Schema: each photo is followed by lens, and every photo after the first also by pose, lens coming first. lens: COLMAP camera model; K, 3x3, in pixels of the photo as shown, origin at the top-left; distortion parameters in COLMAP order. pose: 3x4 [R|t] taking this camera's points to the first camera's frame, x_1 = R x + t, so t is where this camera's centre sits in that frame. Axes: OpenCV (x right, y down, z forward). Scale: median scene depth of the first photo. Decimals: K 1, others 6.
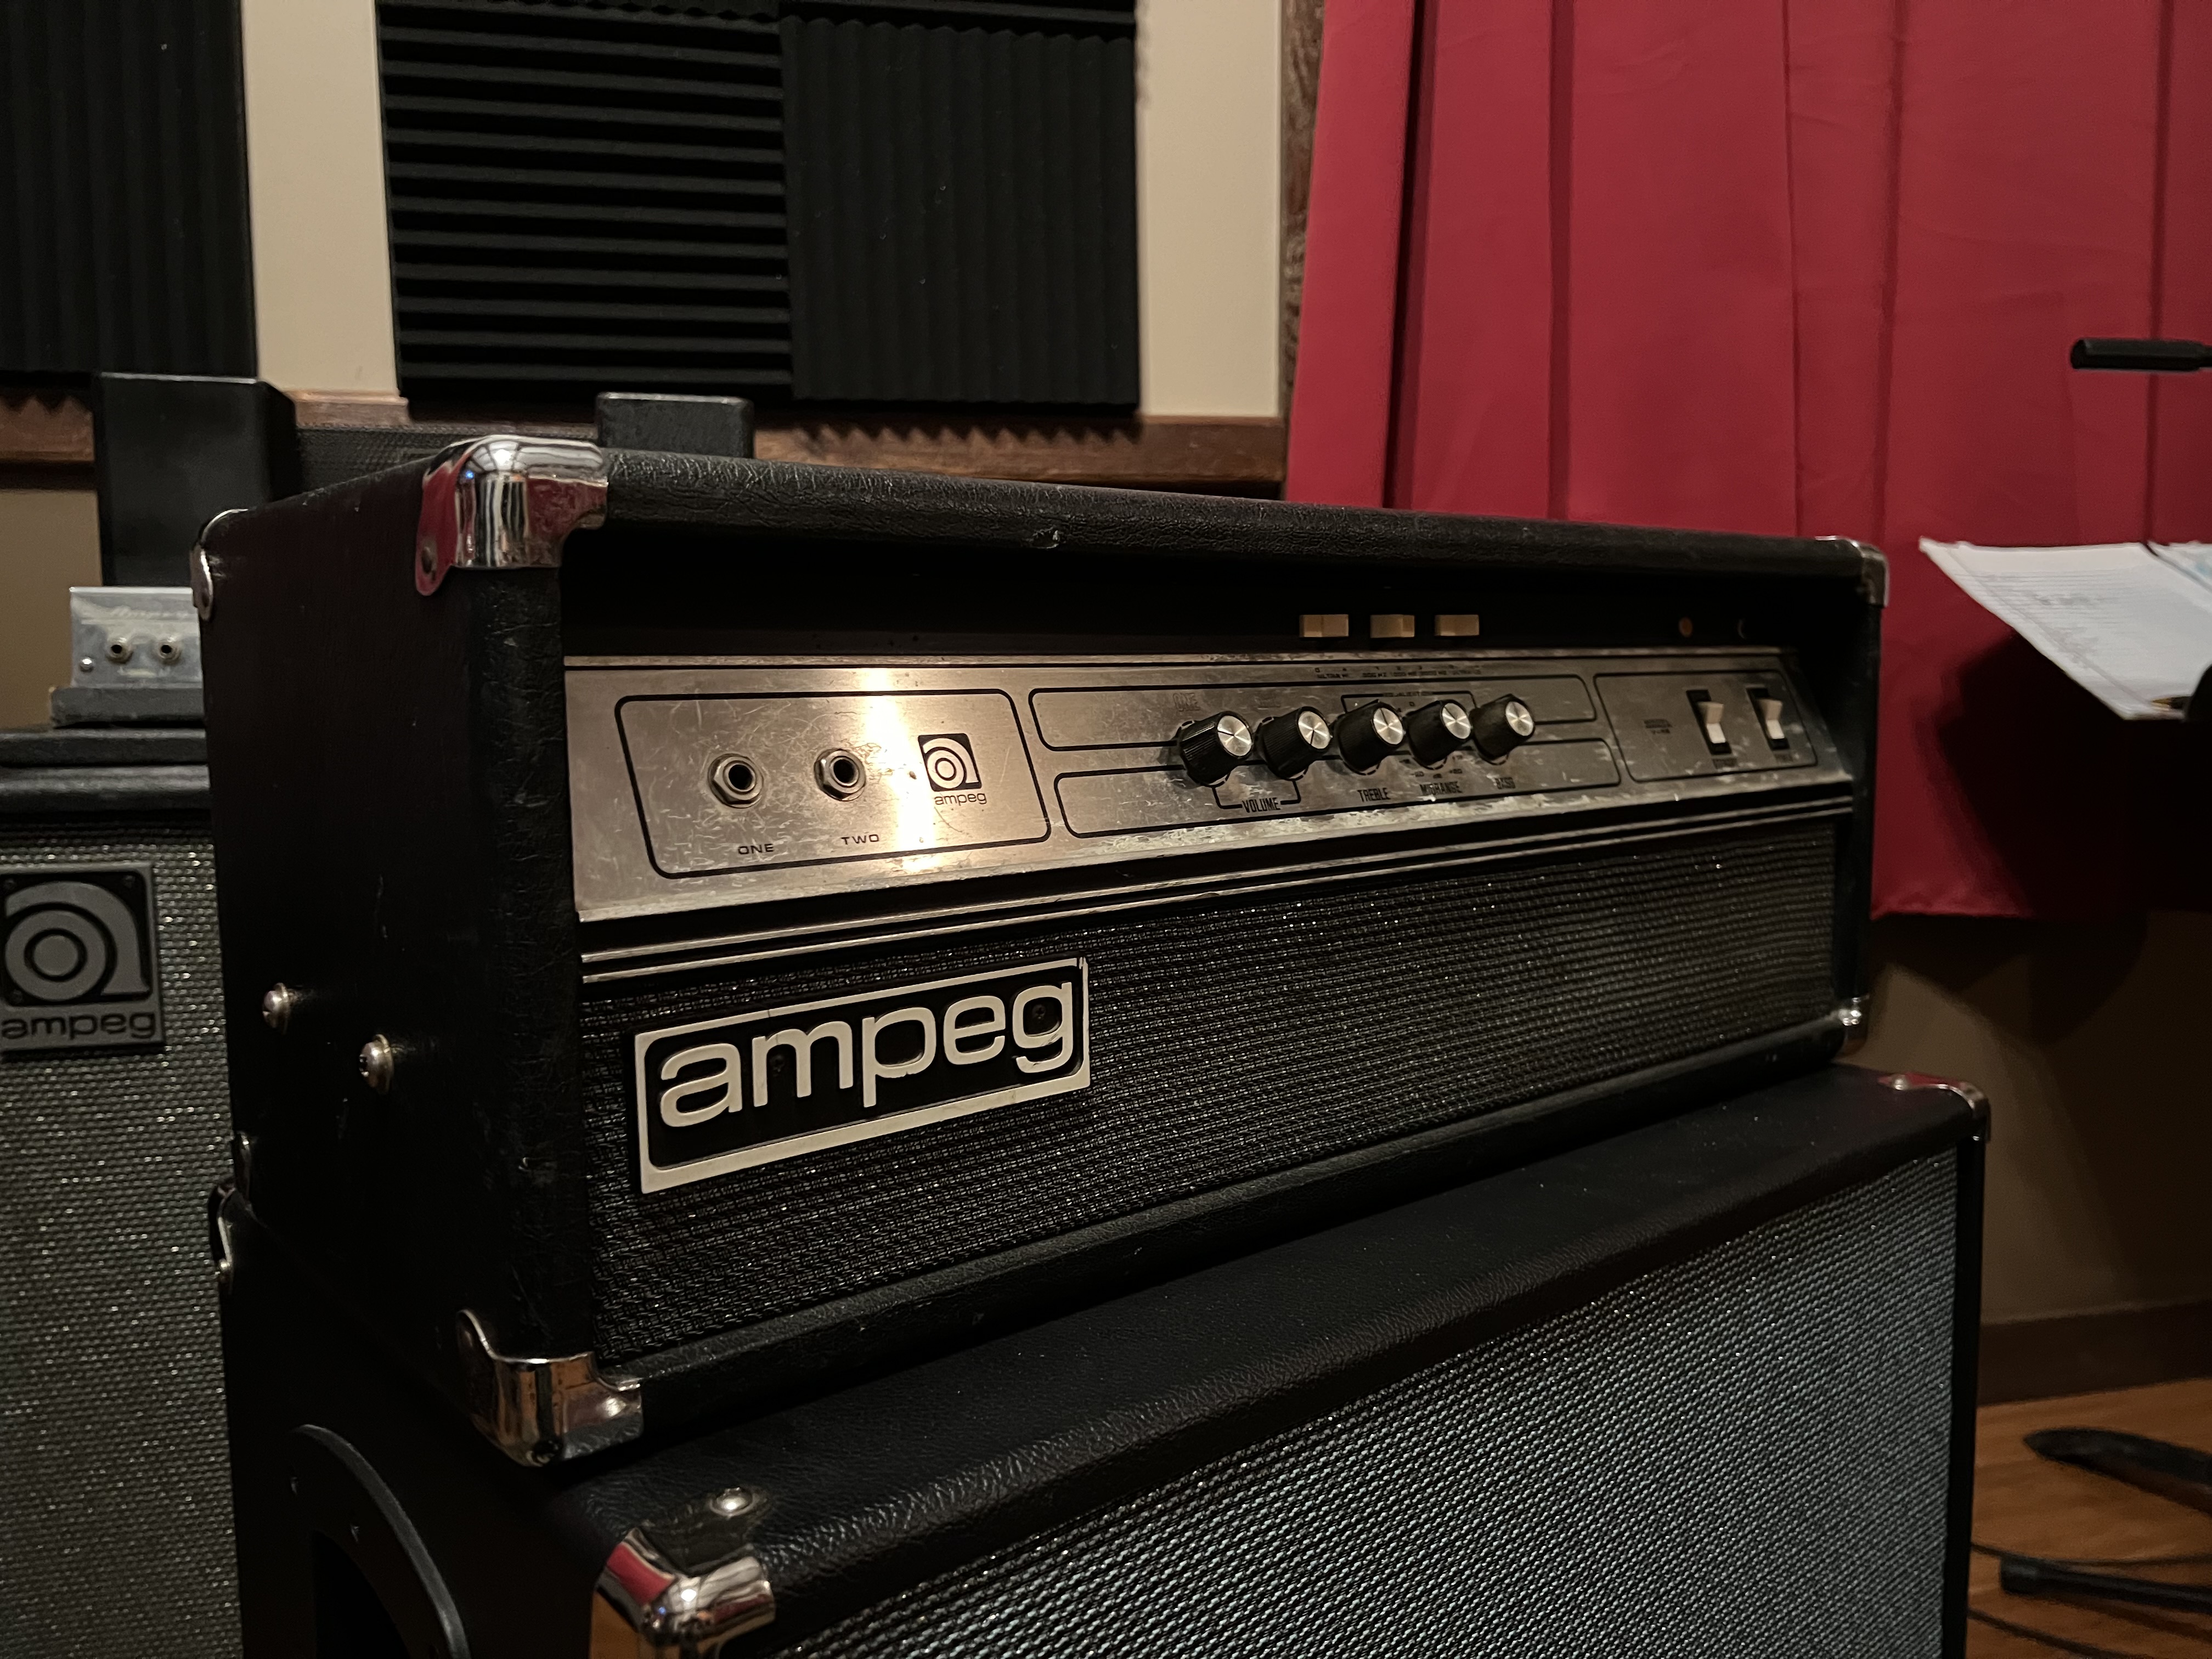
lens RADIAL K [[1647.1, 0, 1179.1], [0, 1647.1, 831.3], [0, 0, 1]] dist [0.150077, -0.289143]
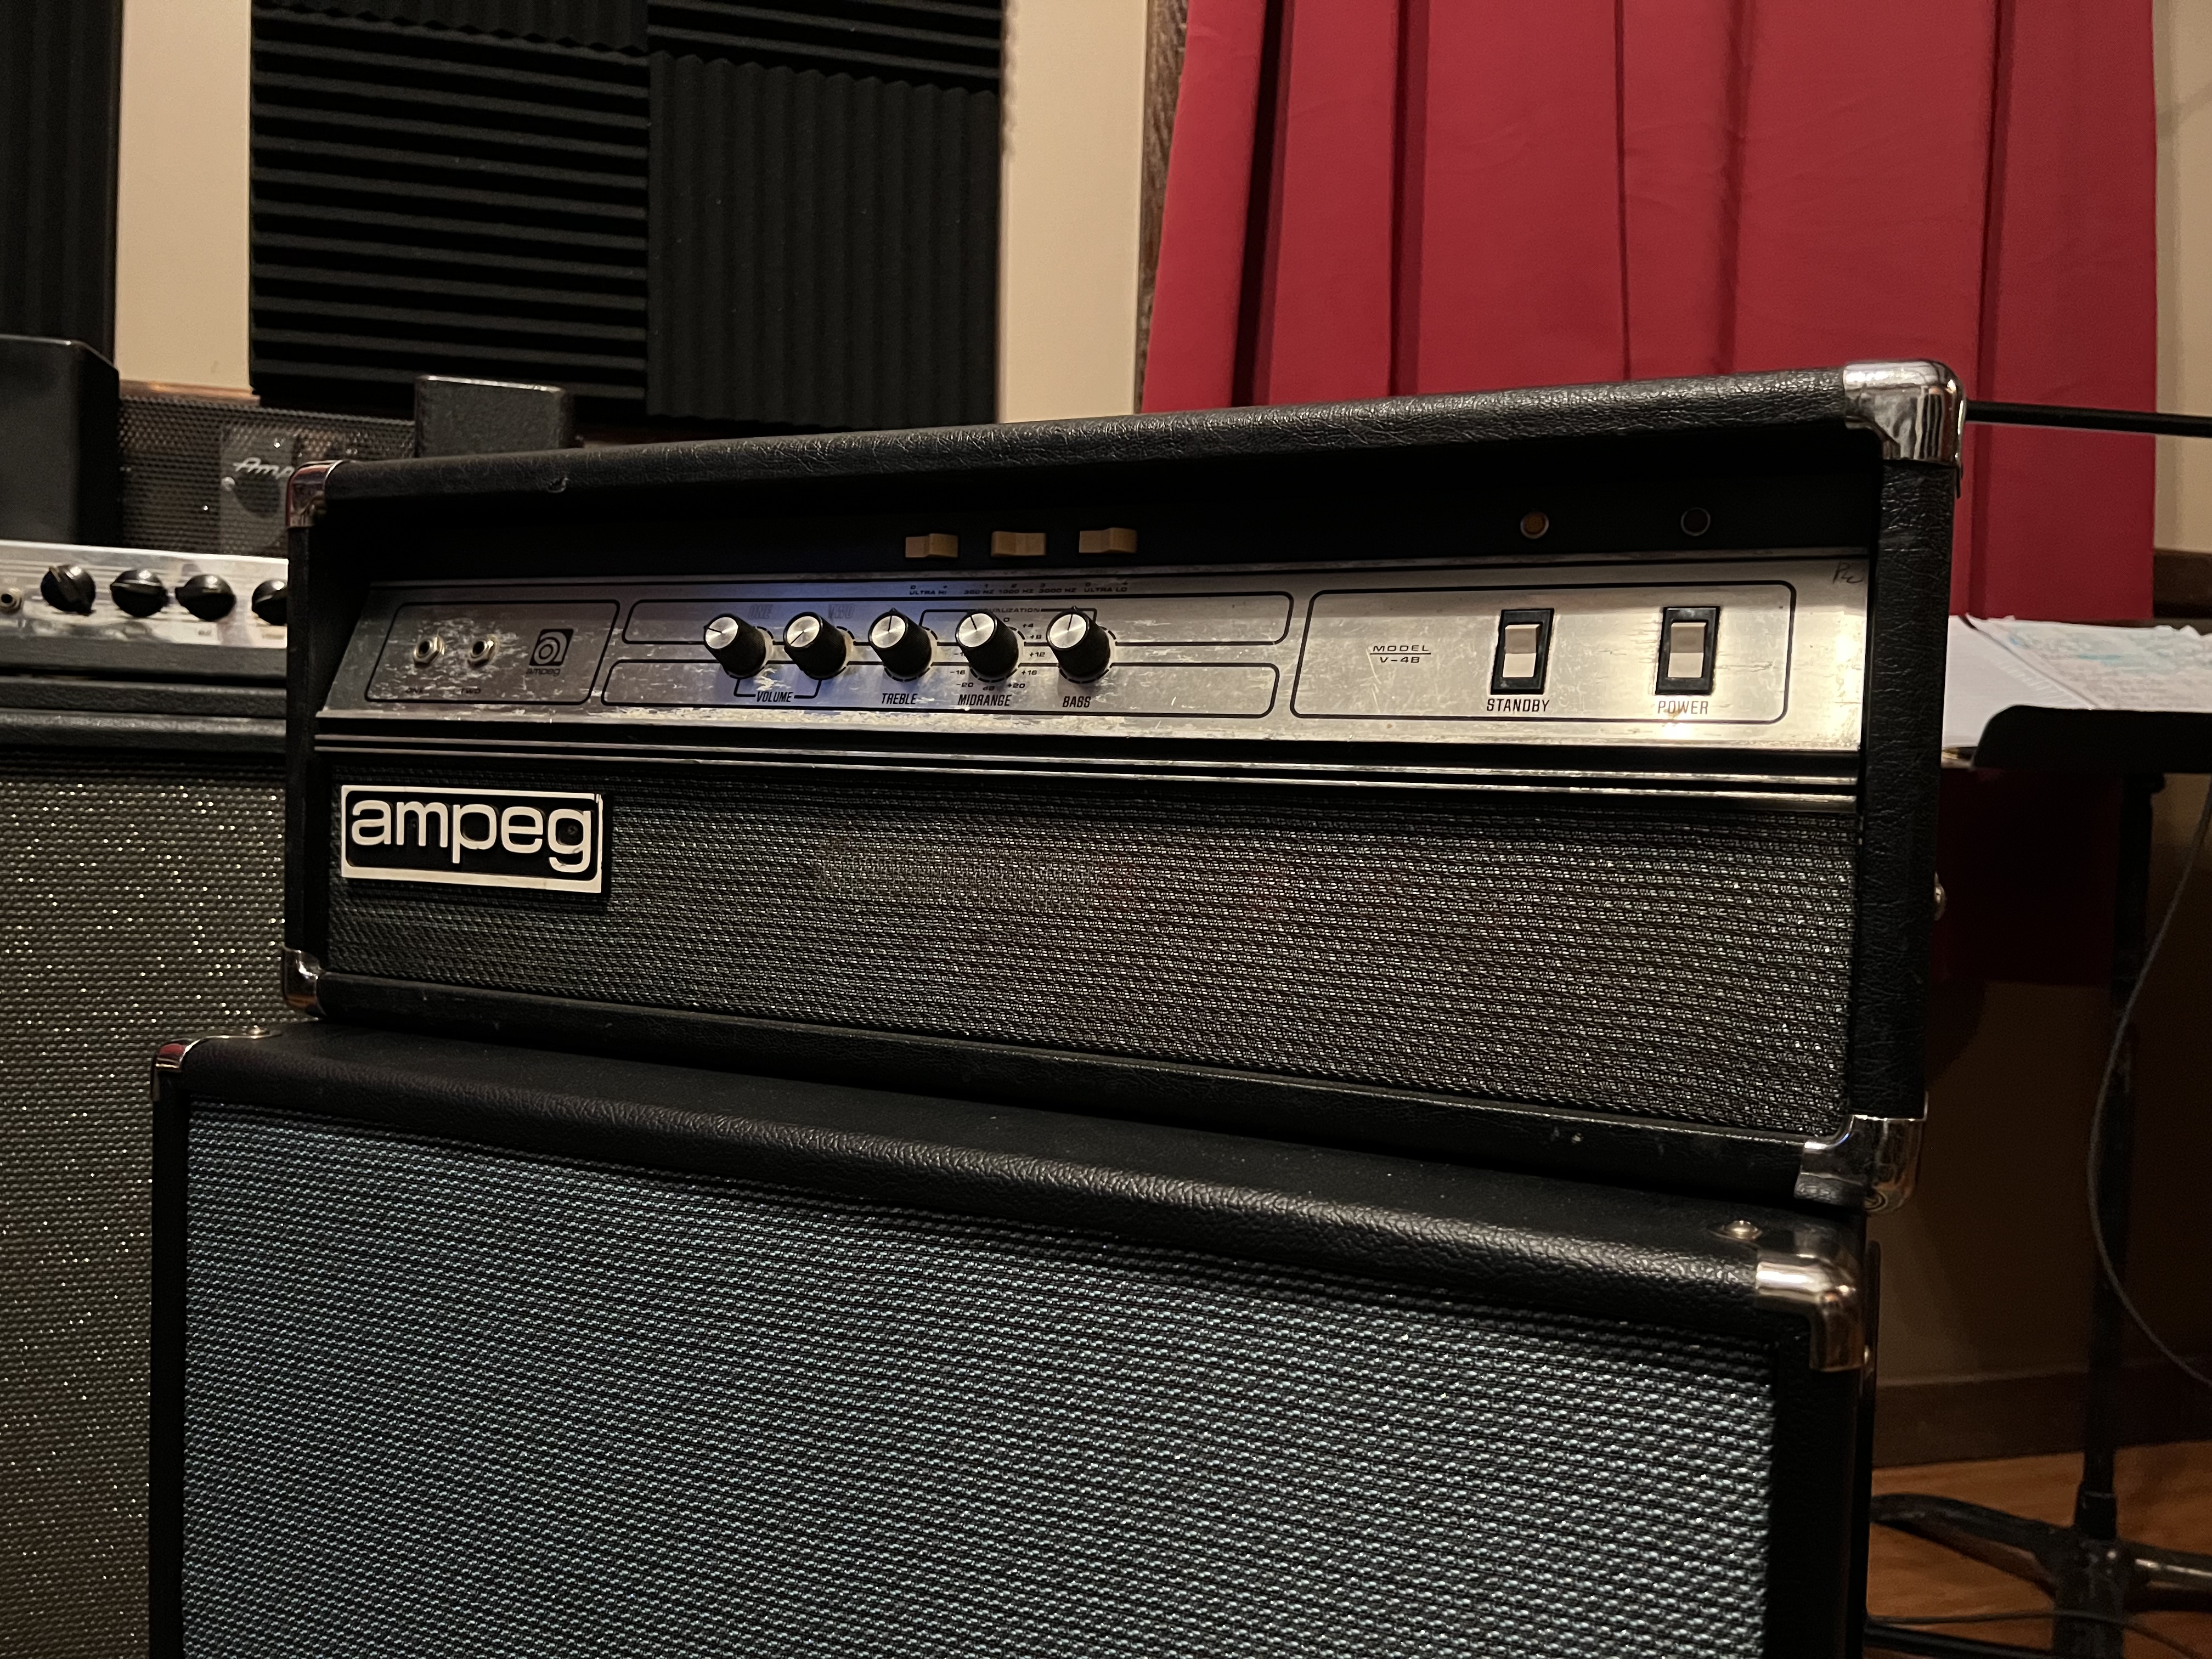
lens RADIAL K [[1867.3, 0, 1165.4], [0, 1867.3, 825.2], [0, 0, 1]] dist [0.263896, -0.675057]
pose [[0.384974, 0.046273, -0.921767, 1.644018], [-0.125932, 0.992035, -0.002794, 0.050945], [0.914296, 0.117156, 0.387735, 0.880402]]
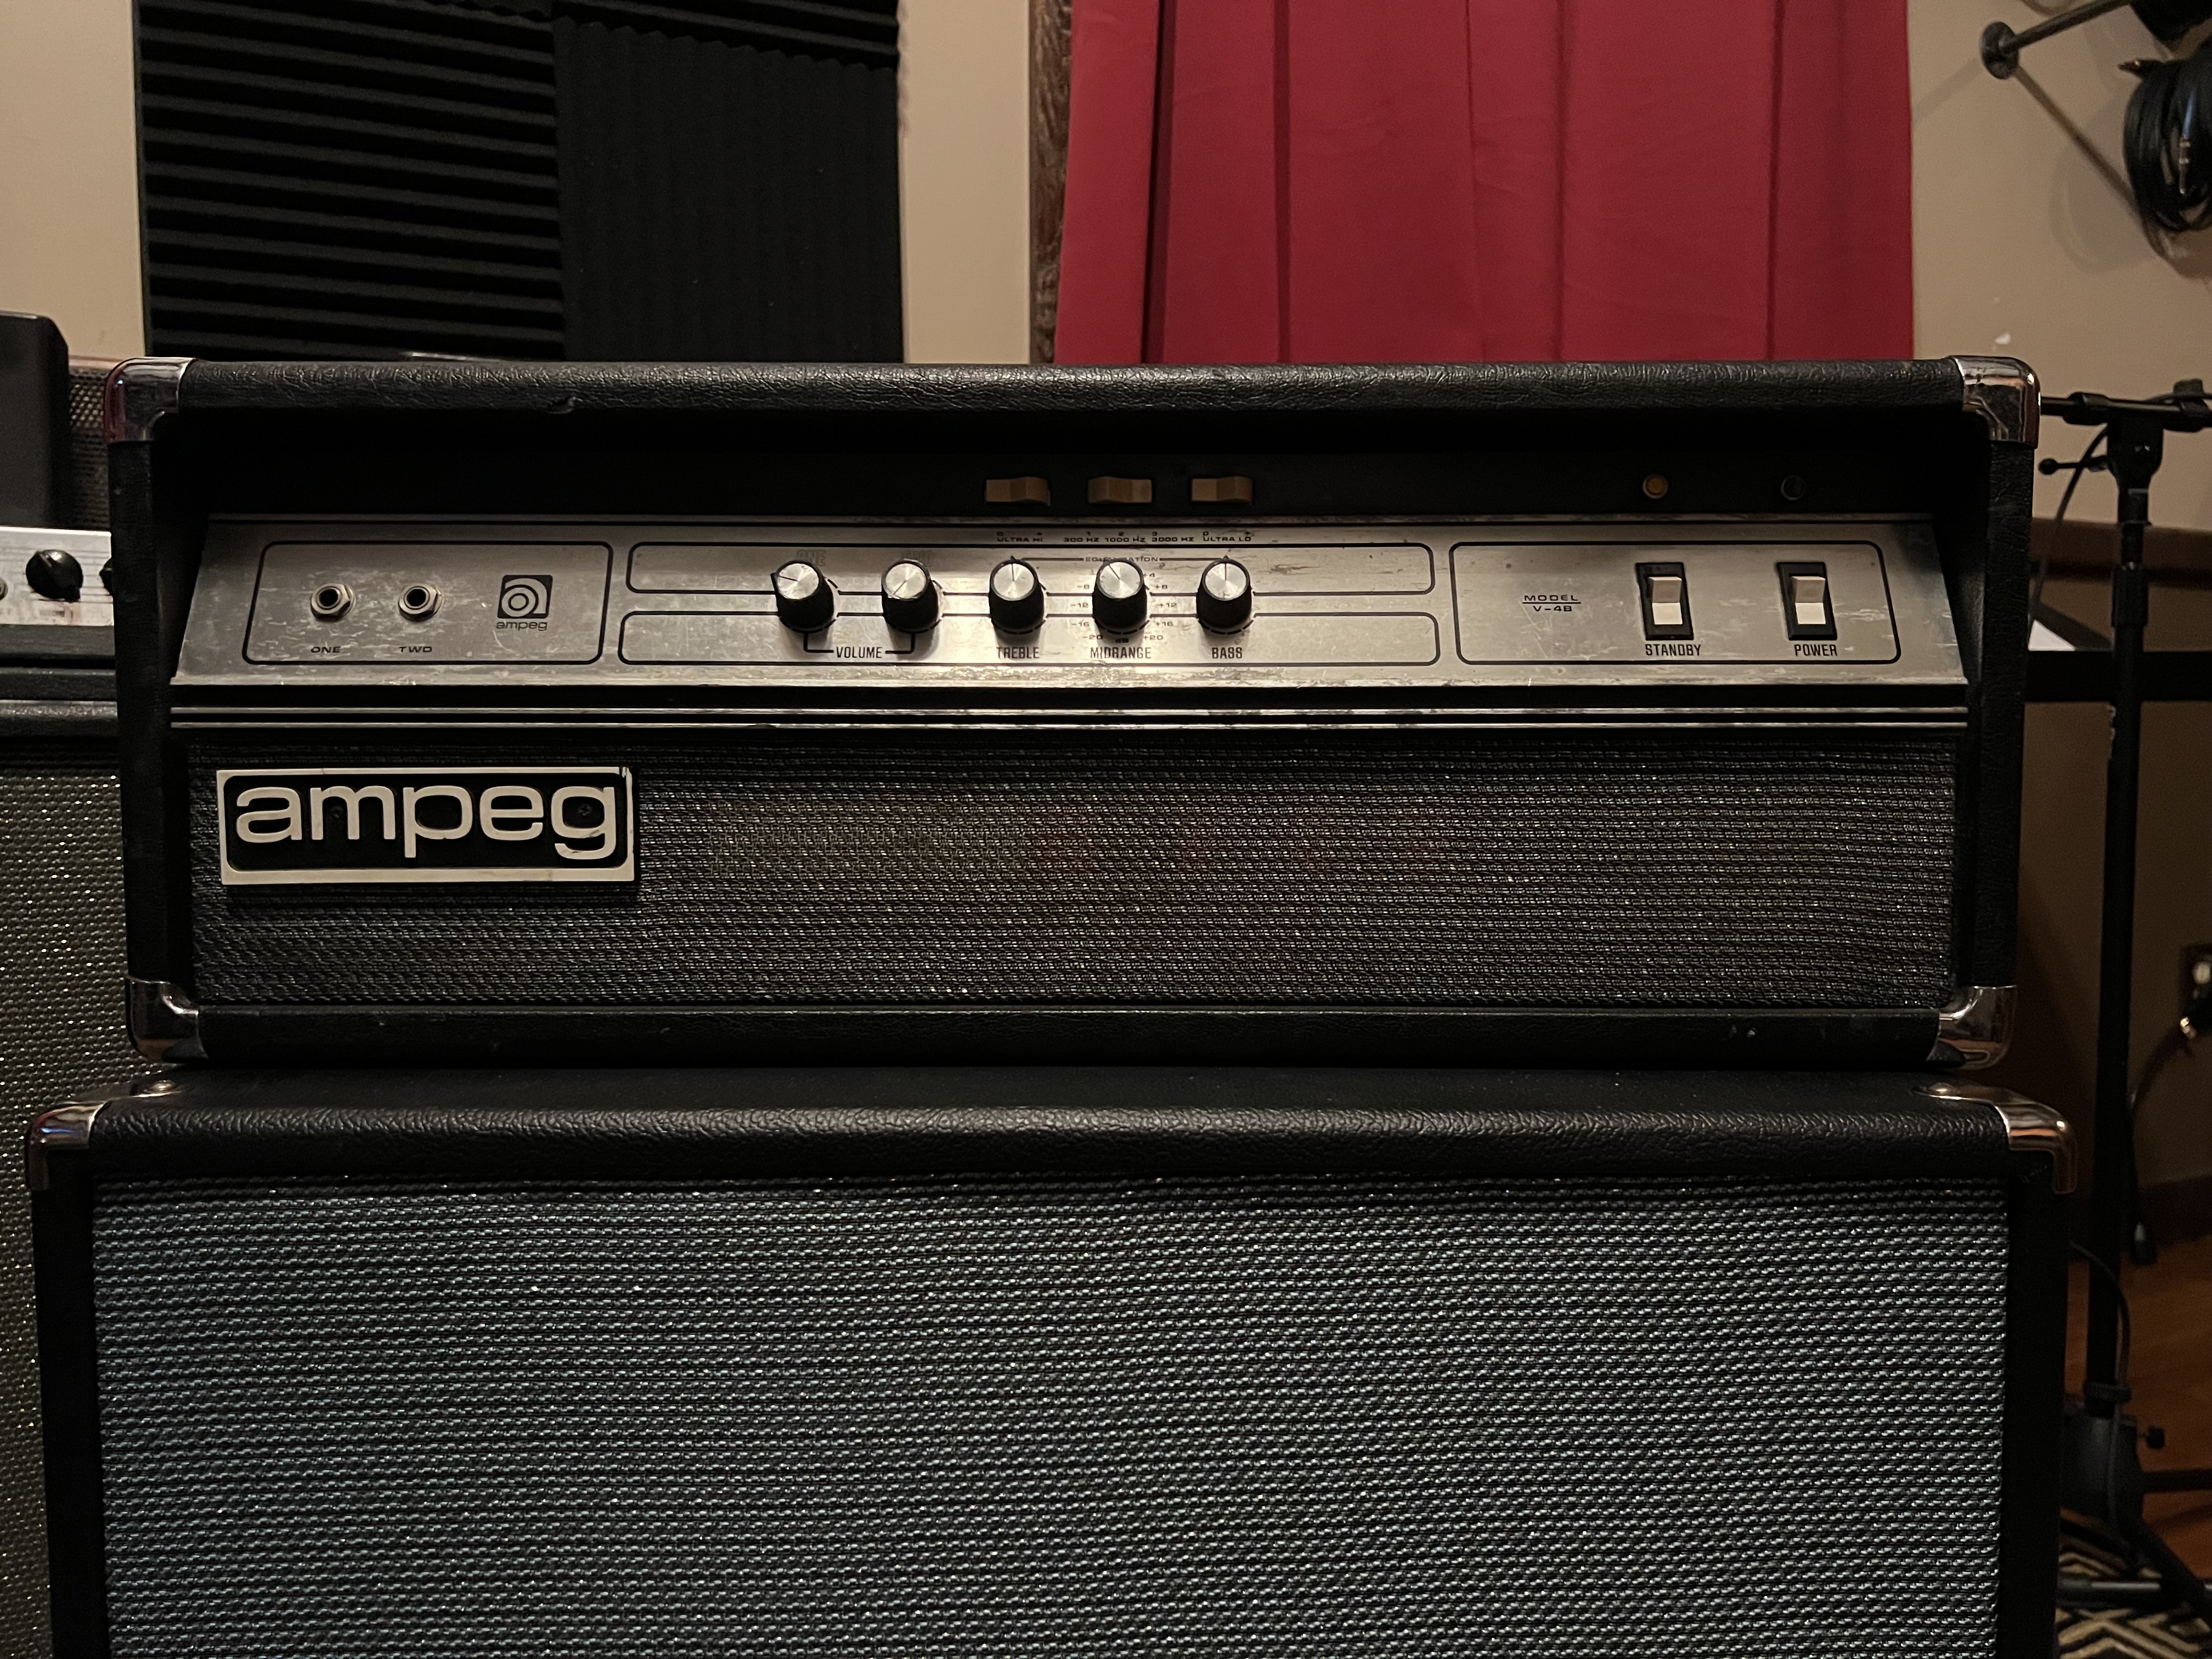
lens RADIAL K [[1631.2, 0, 1106.0], [0, 1631.2, 829.5], [0, 0, 1]] dist [0.085802, -0.160364]
pose [[0.760695, 0.050397, -0.647150, 1.012258], [-0.070789, 0.997476, -0.005531, 0.109311], [0.645237, 0.050018, 0.762343, 0.362024]]
